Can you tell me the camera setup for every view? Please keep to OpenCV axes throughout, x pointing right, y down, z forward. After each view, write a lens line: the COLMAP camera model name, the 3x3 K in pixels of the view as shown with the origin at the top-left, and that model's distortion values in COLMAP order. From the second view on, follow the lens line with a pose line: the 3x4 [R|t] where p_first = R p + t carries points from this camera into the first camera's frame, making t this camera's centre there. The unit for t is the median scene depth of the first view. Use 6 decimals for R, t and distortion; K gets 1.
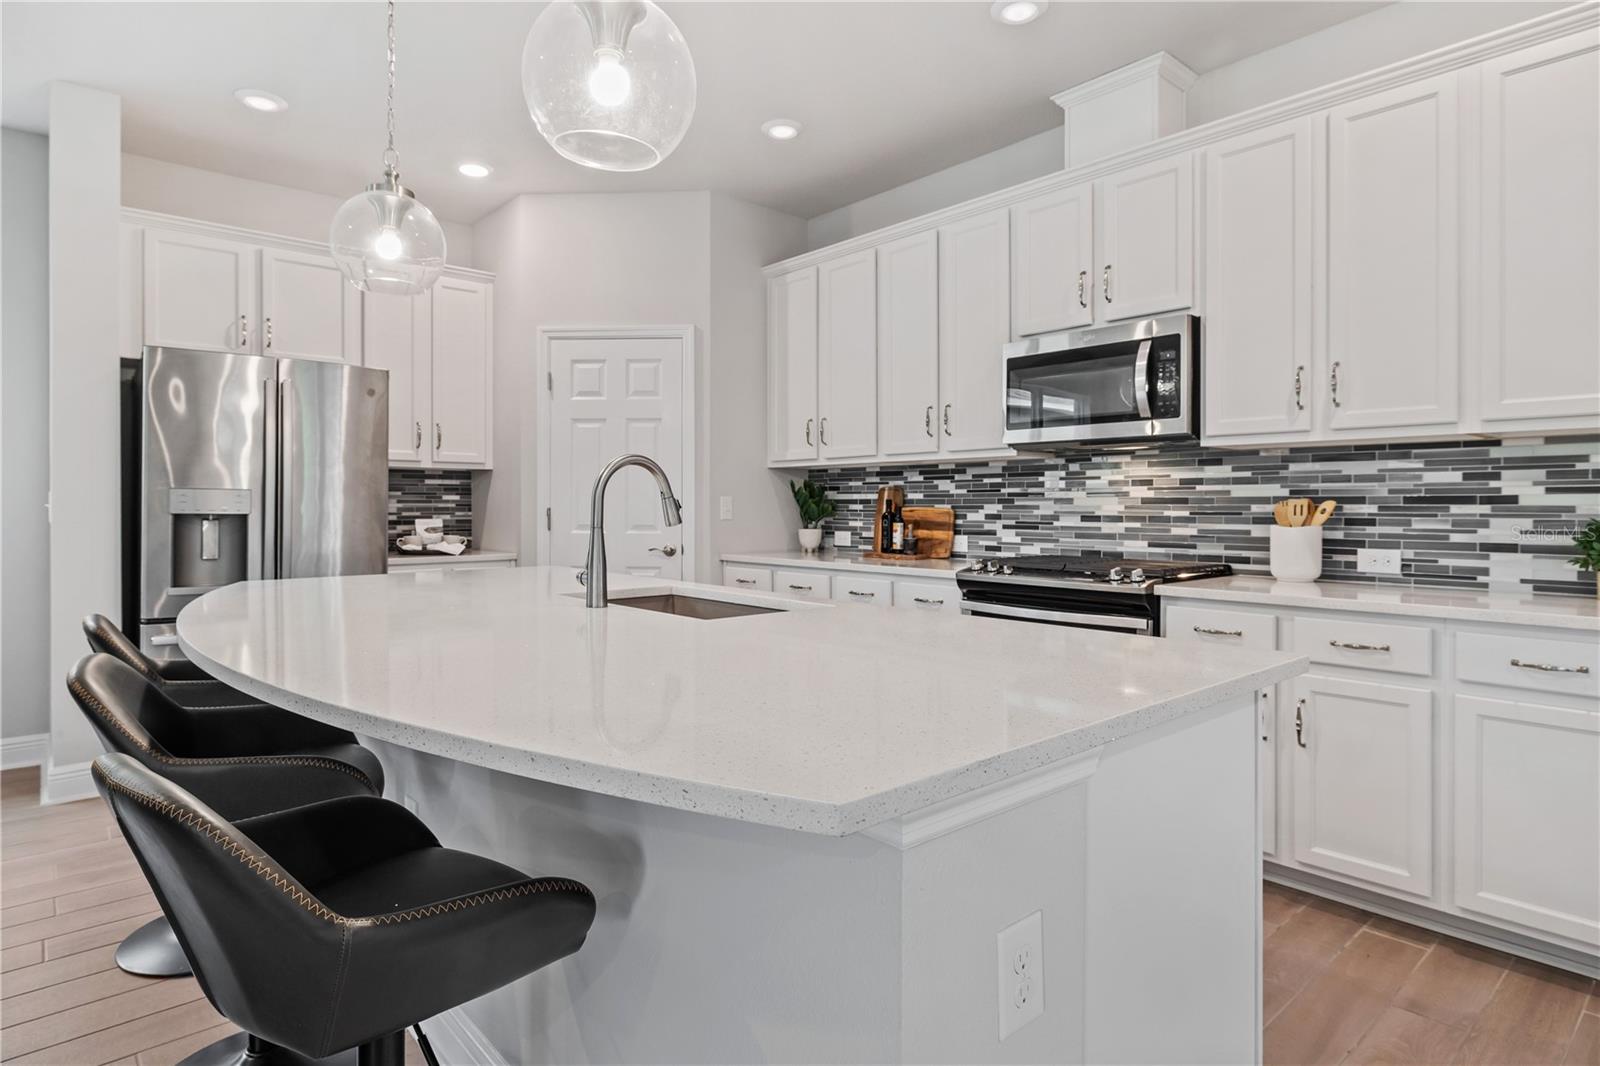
lens RADIAL K [[871.6, 0, 798.0], [0, 871.6, 508.3], [0, 0, 1]] dist [-0.018085, 0.000360]
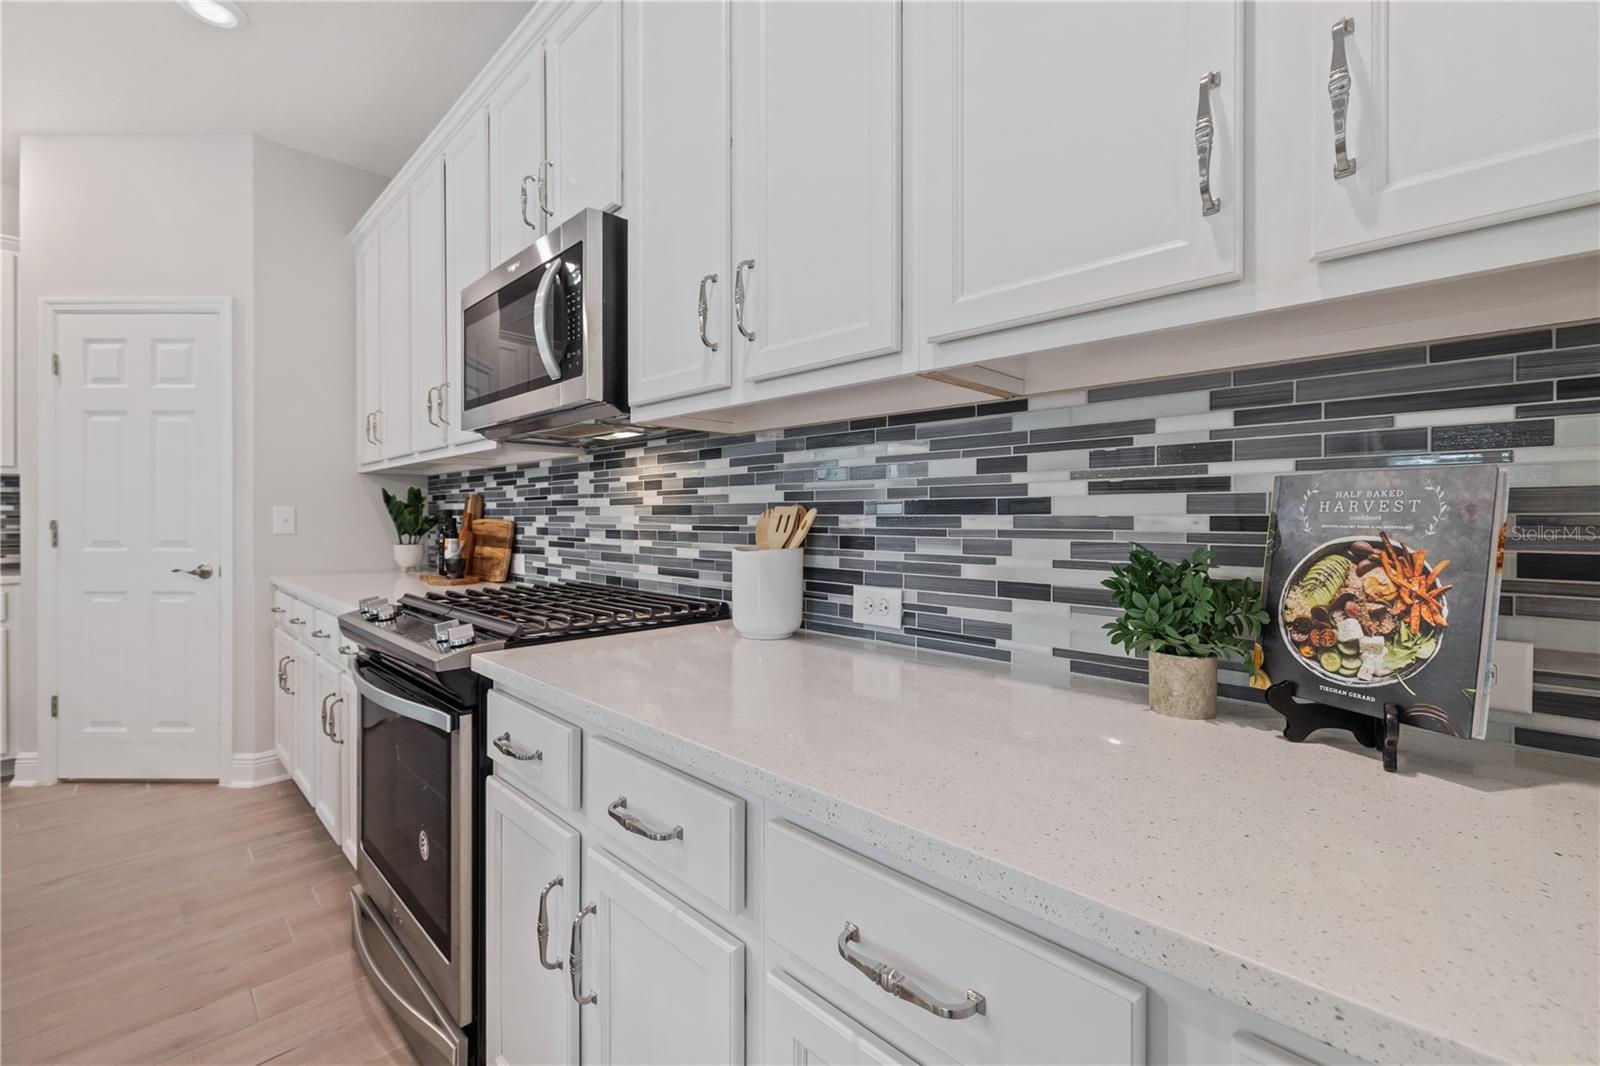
lens RADIAL K [[683.4, 0, 798.8], [0, 683.4, 522.2], [0, 0, 1]] dist [-0.023441, -0.000024]
pose [[0.997200, 0.001385, 0.074761, 0.555637], [-0.001521, 0.999997, 0.001764, 0.000210], [-0.074759, -0.001873, 0.997200, 0.496300]]
